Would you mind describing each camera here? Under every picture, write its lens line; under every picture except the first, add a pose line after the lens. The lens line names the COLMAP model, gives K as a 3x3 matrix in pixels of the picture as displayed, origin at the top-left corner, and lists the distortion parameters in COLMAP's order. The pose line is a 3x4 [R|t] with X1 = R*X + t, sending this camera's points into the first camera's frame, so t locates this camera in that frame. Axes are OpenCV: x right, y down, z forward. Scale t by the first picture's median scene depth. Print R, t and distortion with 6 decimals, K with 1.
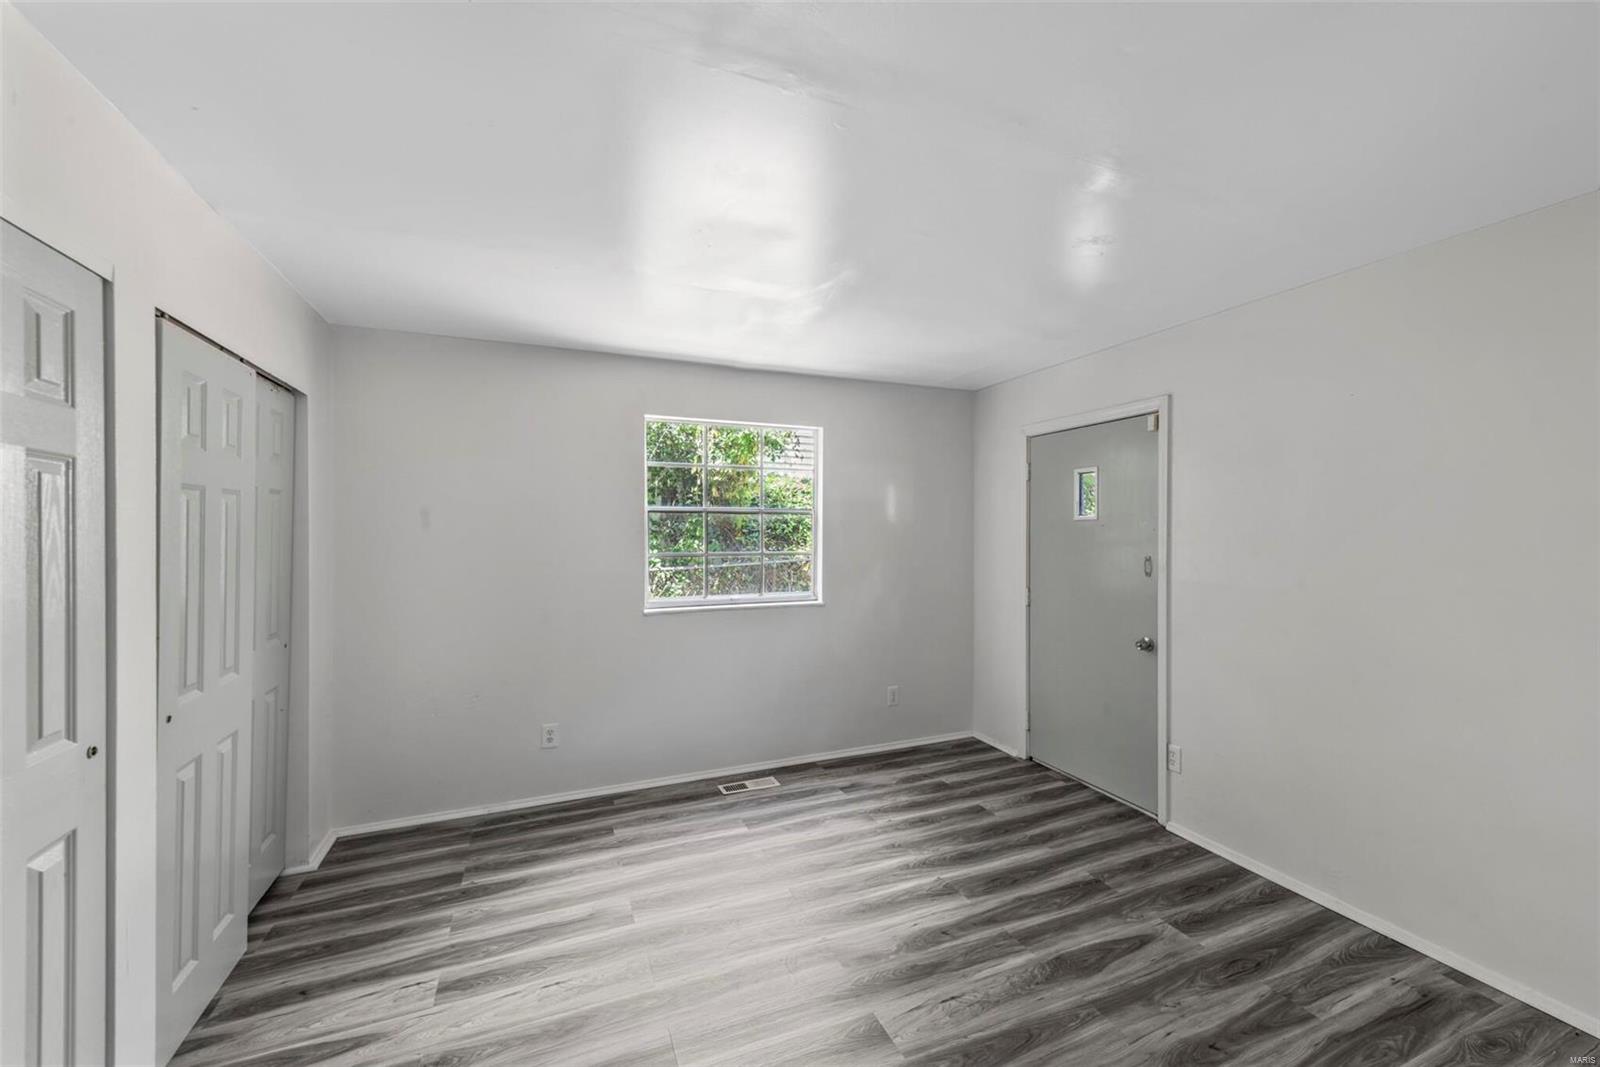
lens RADIAL K [[642.6, 0, 819.3], [0, 642.6, 534.2], [0, 0, 1]] dist [0.012479, -0.000966]
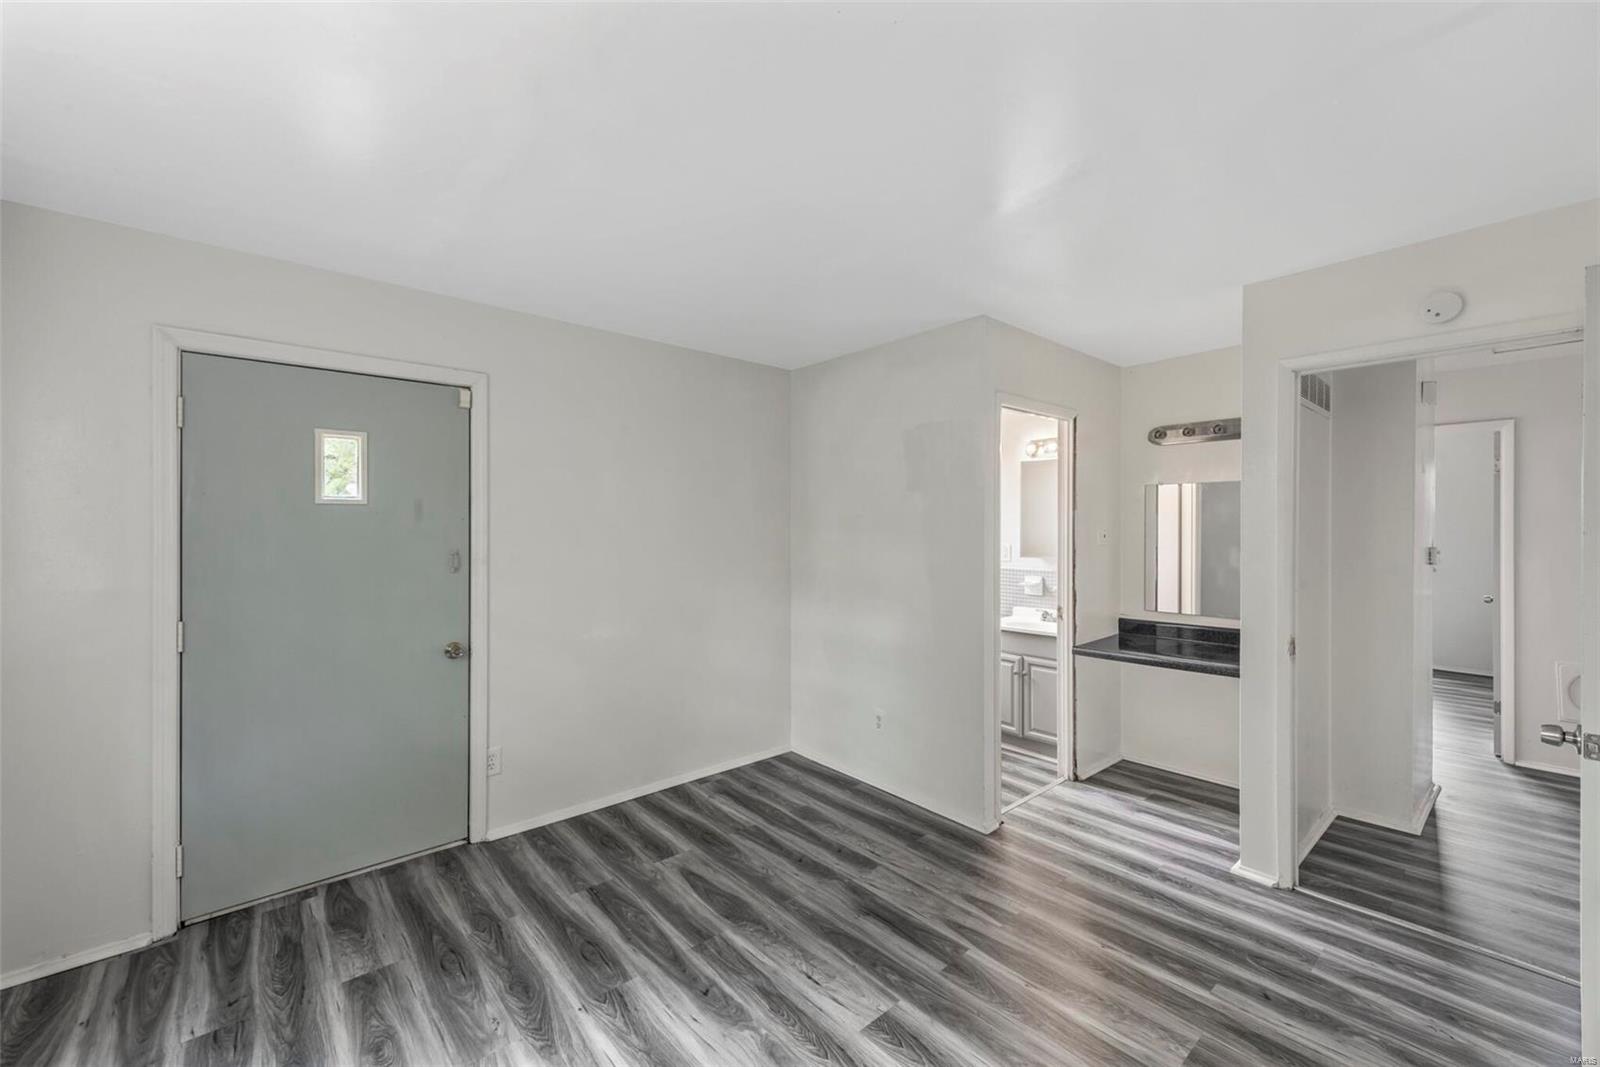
lens RADIAL K [[642.6, 0, 811.9], [0, 642.6, 524.6], [0, 0, 1]] dist [0.012479, -0.000966]
pose [[-0.309929, 0.001809, 0.950758, -0.616399], [0.004487, 0.999990, -0.000440, 0.002923], [-0.950749, 0.004130, -0.309934, 1.055789]]
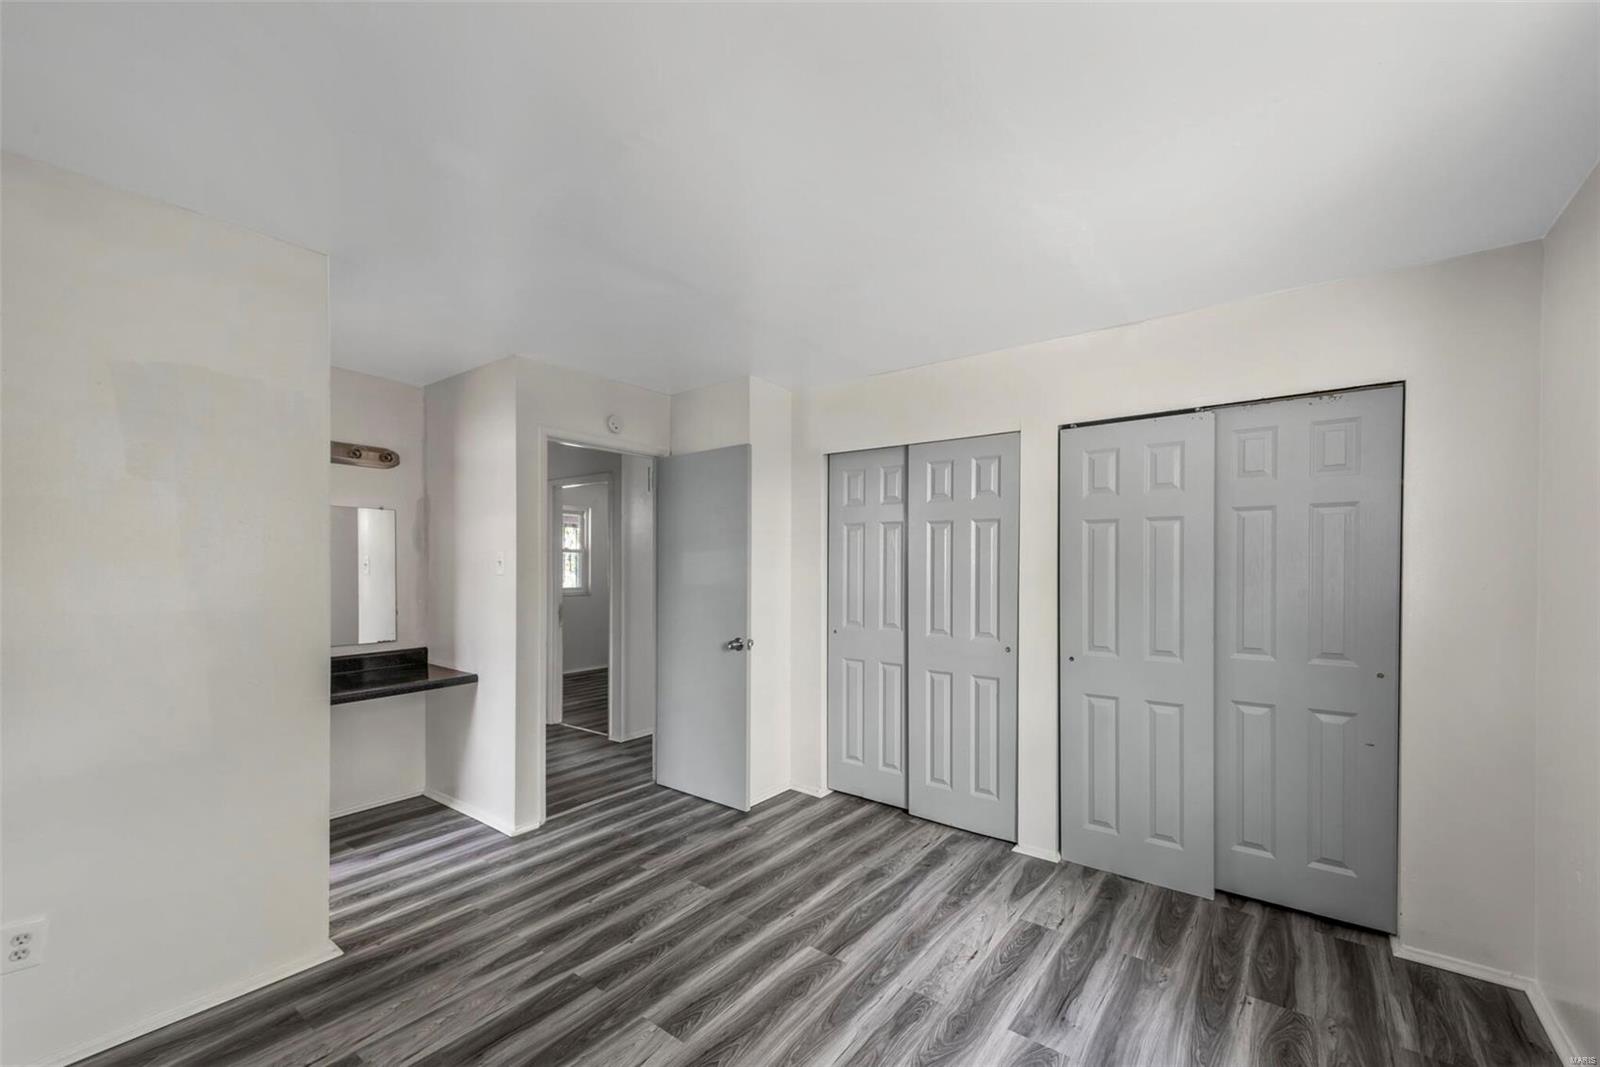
lens RADIAL K [[642.6, 0, 814.5], [0, 642.6, 565.3], [0, 0, 1]] dist [0.012479, -0.000966]
pose [[-0.867764, -0.004853, -0.496953, 0.305650], [-0.006291, 0.999979, 0.001220, 0.028507], [0.496936, 0.004185, -0.867777, 1.495508]]
